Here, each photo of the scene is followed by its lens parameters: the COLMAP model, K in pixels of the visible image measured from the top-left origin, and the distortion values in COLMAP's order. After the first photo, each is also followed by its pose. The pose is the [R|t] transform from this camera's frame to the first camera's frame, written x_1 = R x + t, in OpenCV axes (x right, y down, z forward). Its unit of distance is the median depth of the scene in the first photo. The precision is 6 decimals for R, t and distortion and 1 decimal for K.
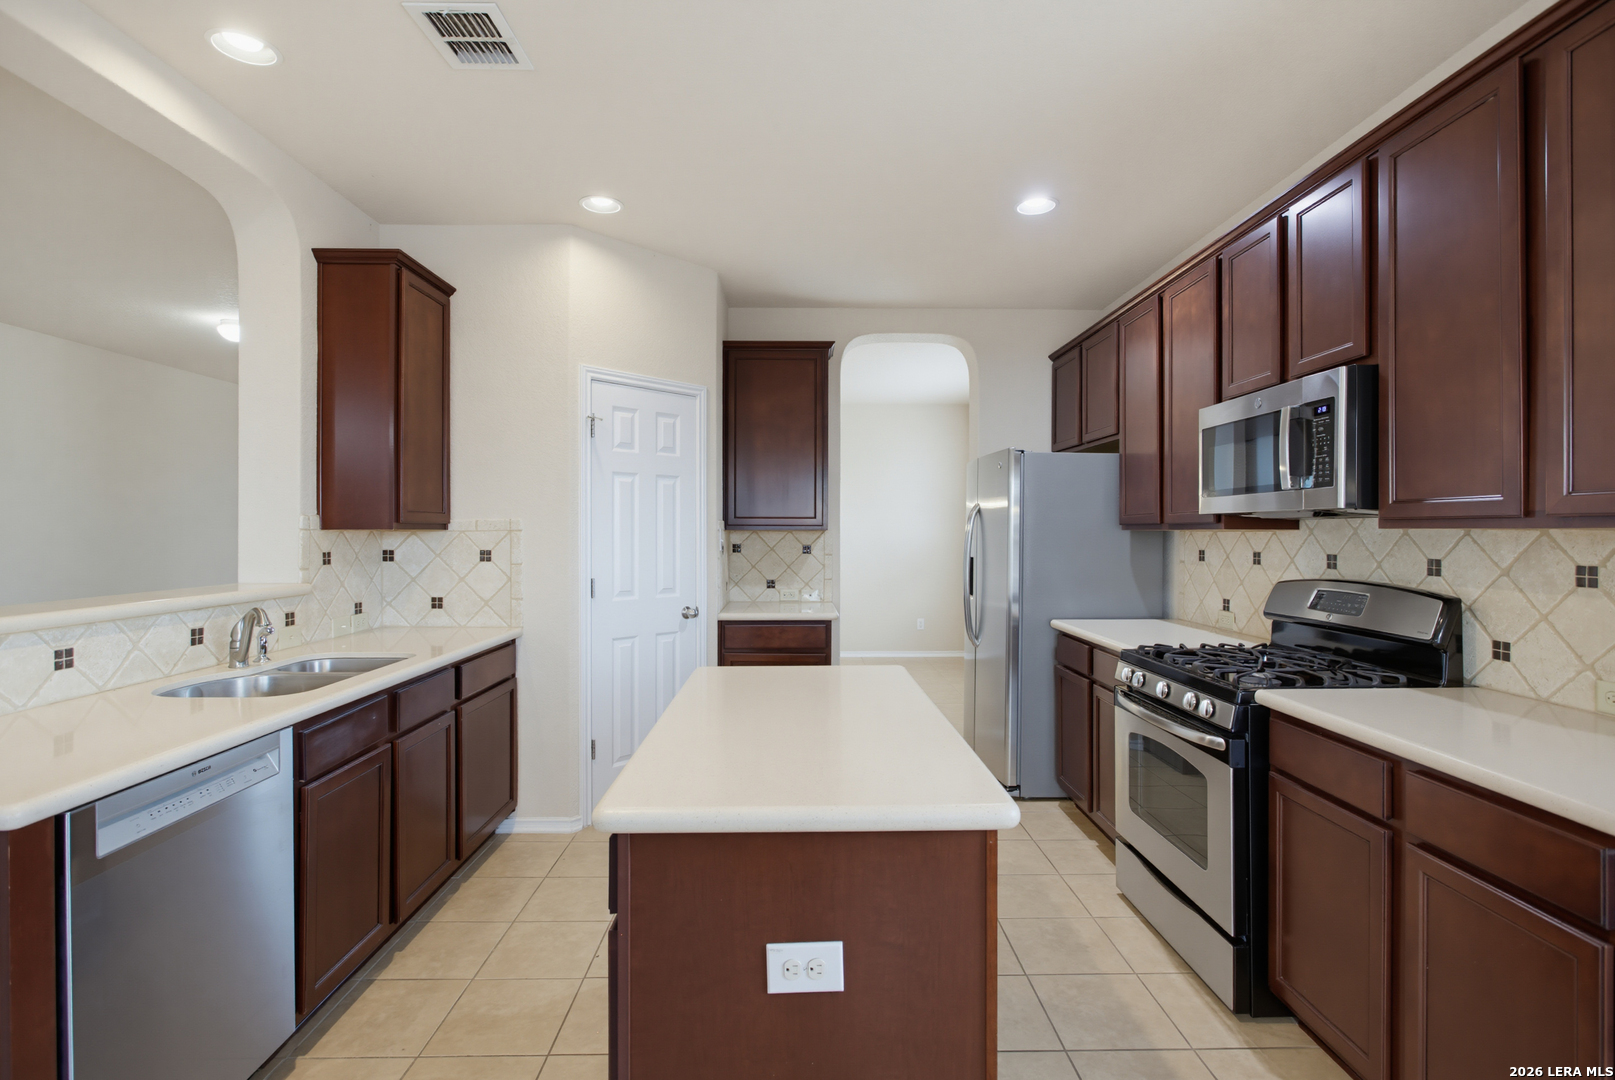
lens RADIAL K [[766.9, 0, 807.8], [0, 766.9, 528.6], [0, 0, 1]] dist [-0.005676, 0.001566]
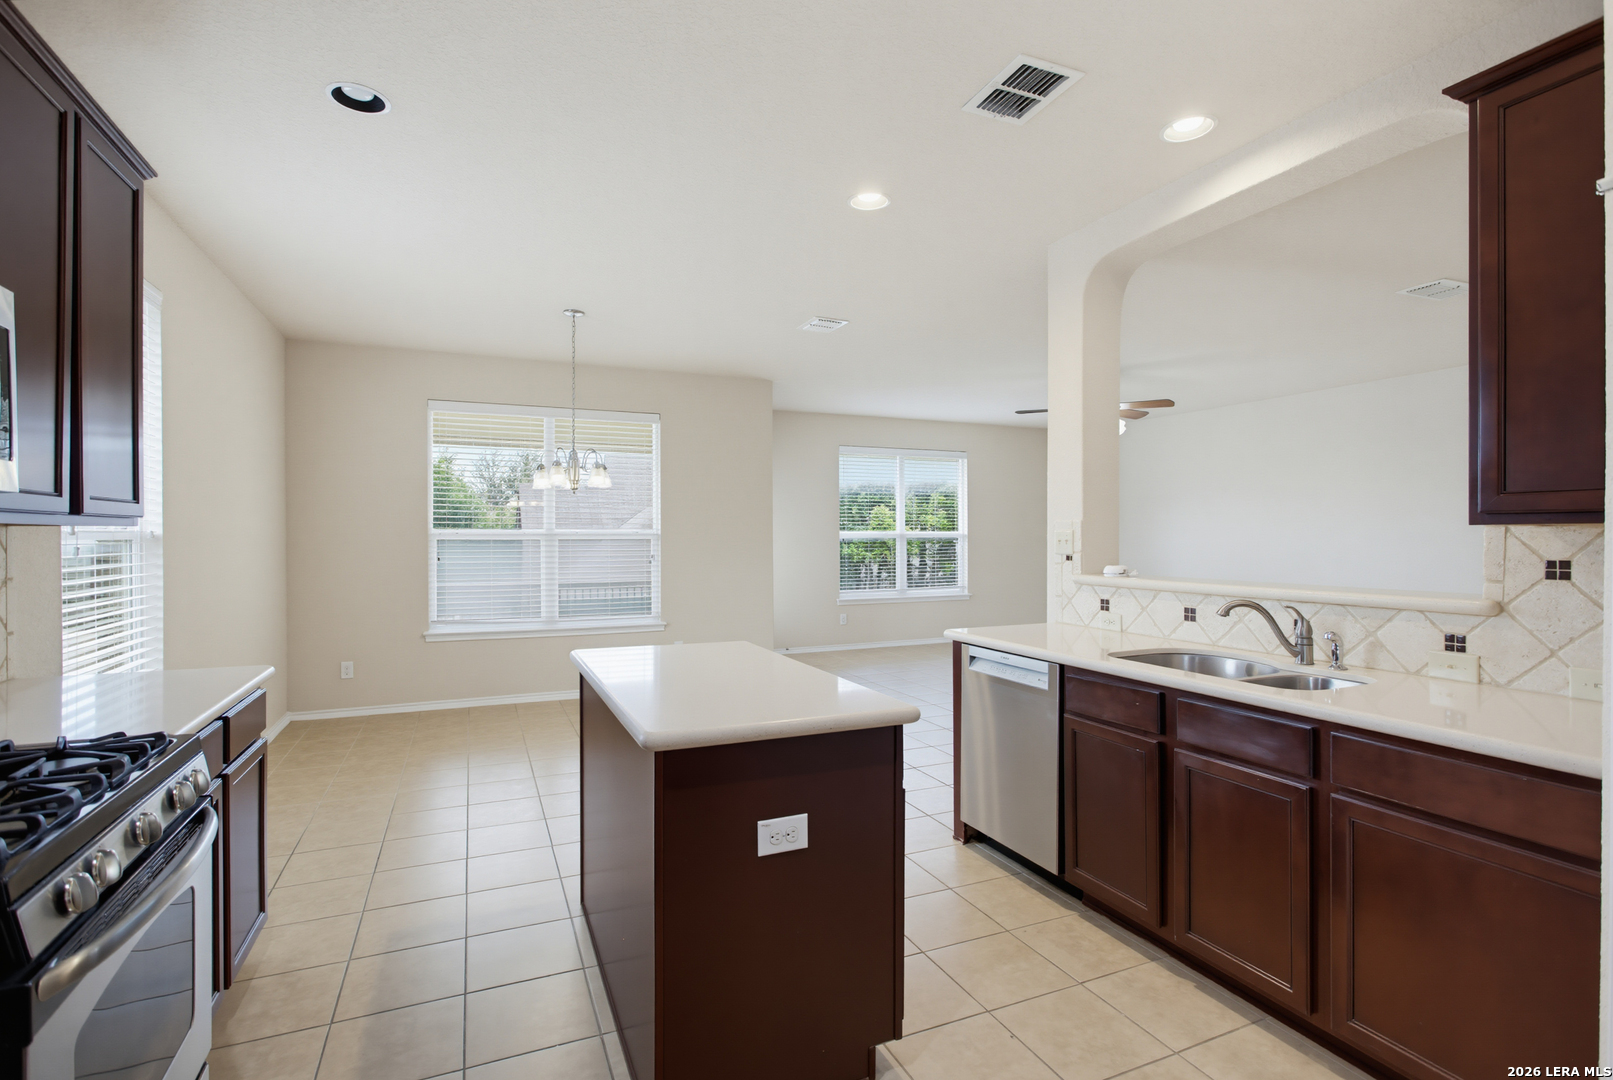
lens RADIAL K [[766.0, 0, 810.8], [0, 766.0, 533.0], [0, 0, 1]] dist [-0.005676, 0.001566]
pose [[-0.920910, -0.000513, -0.389774, 0.203422], [0.002685, 0.999967, -0.007660, 0.011065], [0.389765, -0.008101, -0.920879, 1.353542]]
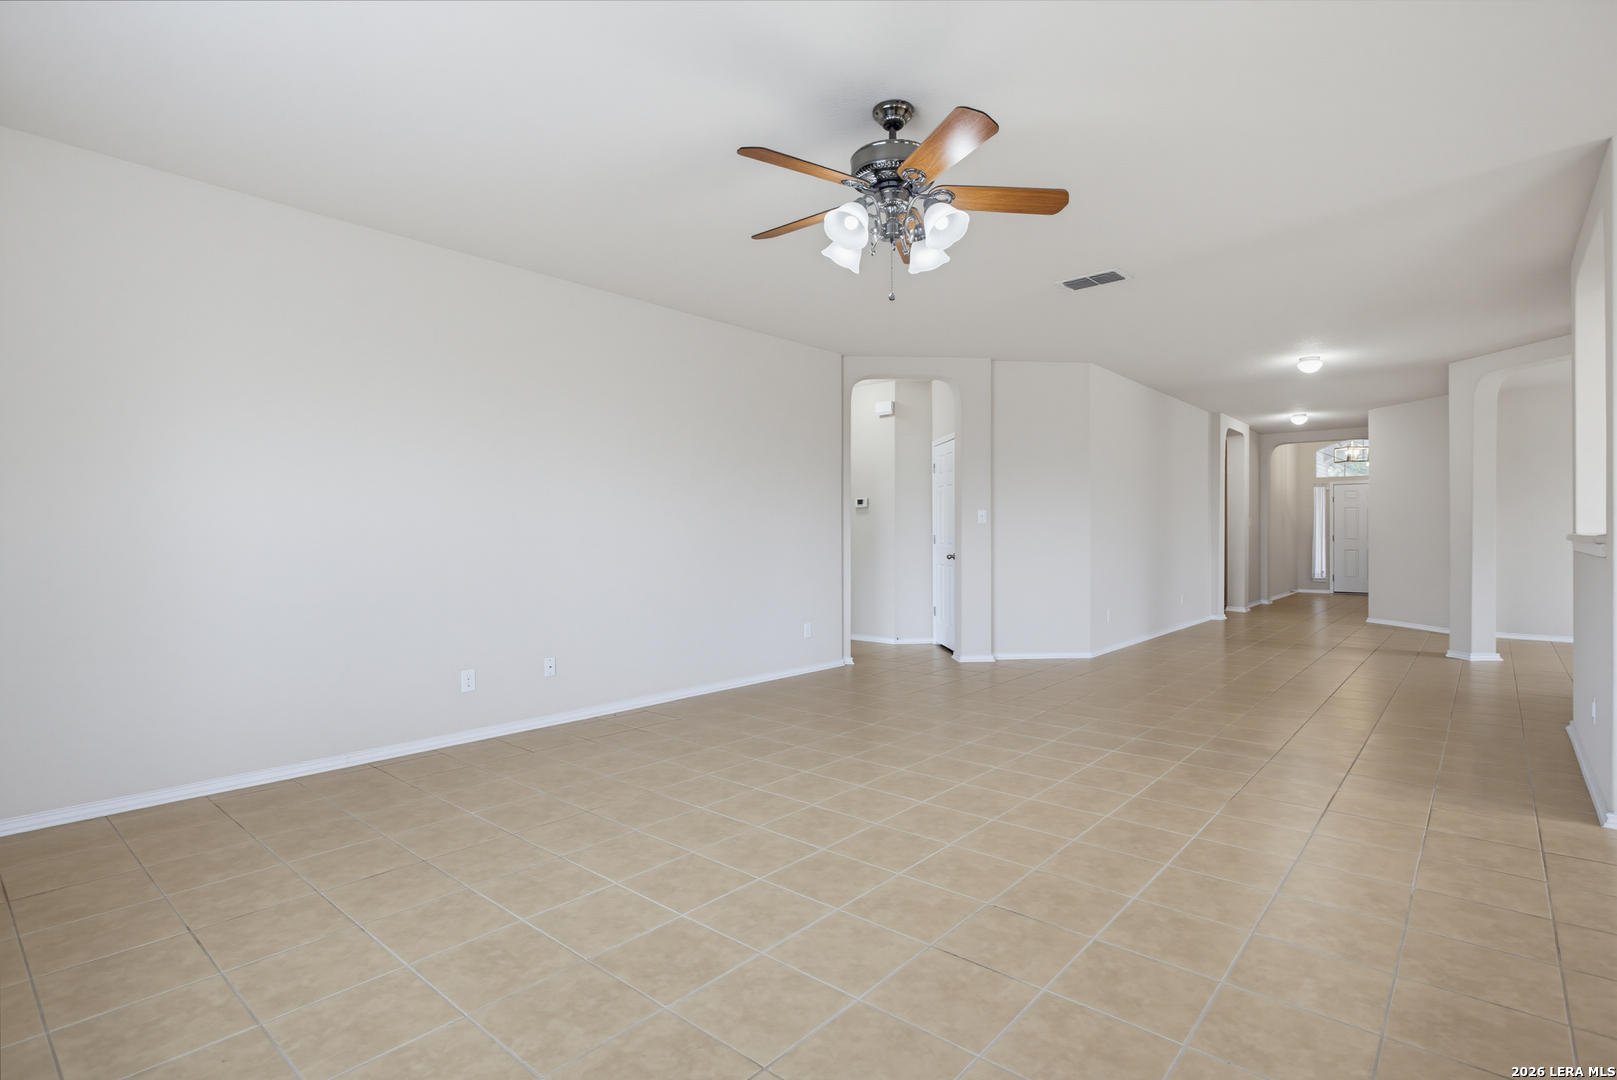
lens RADIAL K [[800.9, 0, 808.2], [0, 800.9, 534.3], [0, 0, 1]] dist [-0.012752, 0.000562]
pose [[0.745671, 0.001998, -0.666311, -0.767963], [0.003788, 0.999967, 0.007237, 0.049769], [0.666304, -0.007920, 0.745638, -1.103649]]
